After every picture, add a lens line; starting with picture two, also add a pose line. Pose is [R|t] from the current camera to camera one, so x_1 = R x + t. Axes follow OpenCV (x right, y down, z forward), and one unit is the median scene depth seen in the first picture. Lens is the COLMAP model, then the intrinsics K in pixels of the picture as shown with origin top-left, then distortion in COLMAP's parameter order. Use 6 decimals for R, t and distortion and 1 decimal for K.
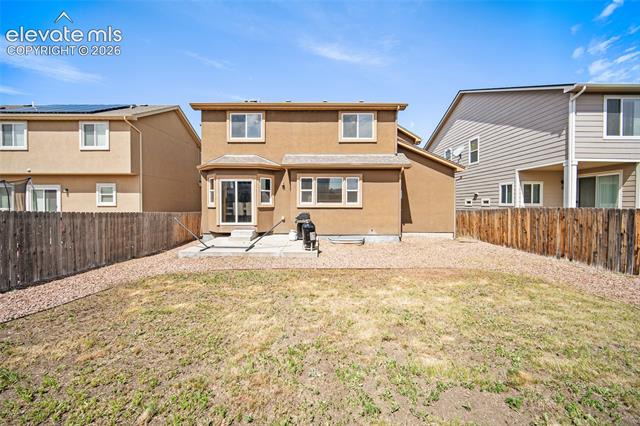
lens RADIAL K [[251.7, 0, 322.3], [0, 251.7, 209.9], [0, 0, 1]] dist [-0.001016, -0.000319]
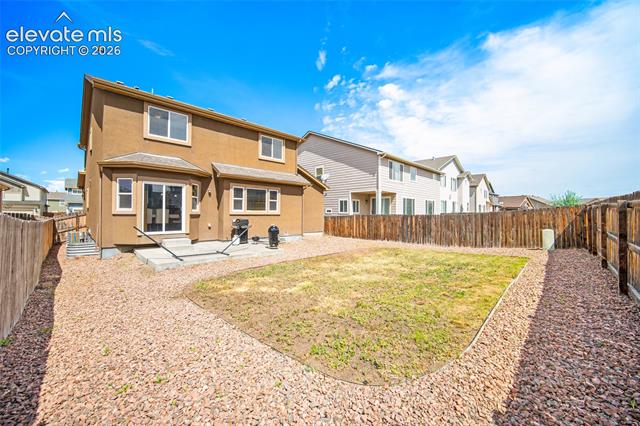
lens RADIAL K [[251.0, 0, 320.7], [0, 251.0, 211.6], [0, 0, 1]] dist [0.000176, 0.000609]
pose [[0.700096, 0.008436, 0.713999, -0.588027], [0.009884, 0.999720, -0.021503, 0.004693], [-0.713980, 0.022112, 0.699817, -0.017898]]
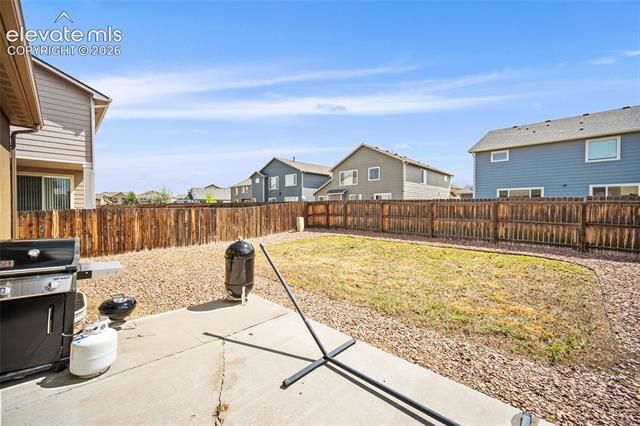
lens RADIAL K [[251.7, 0, 322.3], [0, 251.7, 209.9], [0, 0, 1]] dist [-0.001016, -0.000319]
pose [[-0.734873, -0.008748, 0.678148, -0.369611], [0.012739, 0.999562, 0.026700, -0.016499], [-0.678085, 0.028260, -0.734440, 0.958032]]
